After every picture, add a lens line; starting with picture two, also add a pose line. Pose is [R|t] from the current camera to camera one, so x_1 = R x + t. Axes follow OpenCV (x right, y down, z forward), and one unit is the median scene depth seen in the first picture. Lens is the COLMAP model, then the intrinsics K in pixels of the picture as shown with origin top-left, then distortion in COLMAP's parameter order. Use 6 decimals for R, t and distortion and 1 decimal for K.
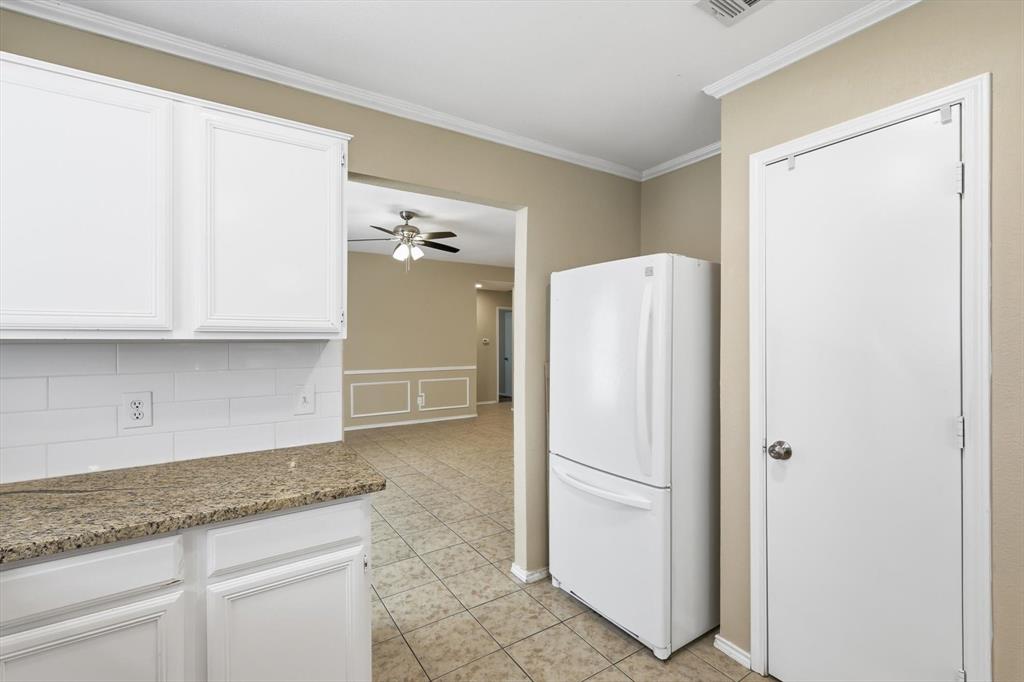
lens RADIAL K [[448.8, 0, 516.1], [0, 448.8, 338.6], [0, 0, 1]] dist [0.004905, 0.000200]
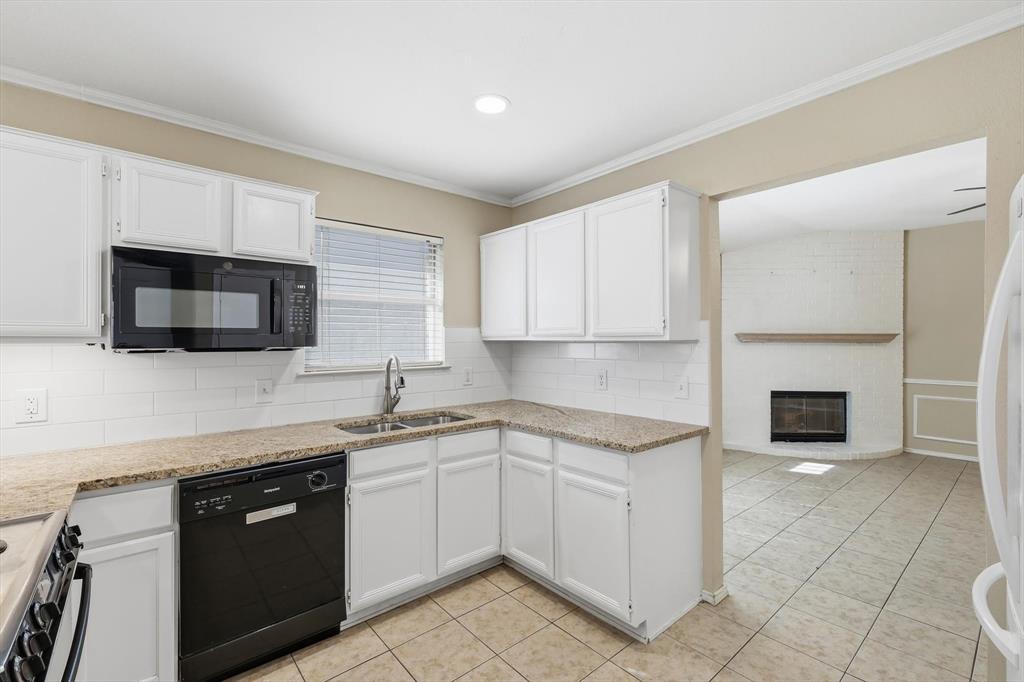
lens RADIAL K [[448.8, 0, 516.2], [0, 448.8, 340.6], [0, 0, 1]] dist [0.004905, 0.000200]
pose [[0.133206, -0.001544, -0.991087, 0.736582], [0.002204, 0.999997, -0.001261, 0.002628], [0.991086, -0.002016, 0.133209, 0.357322]]
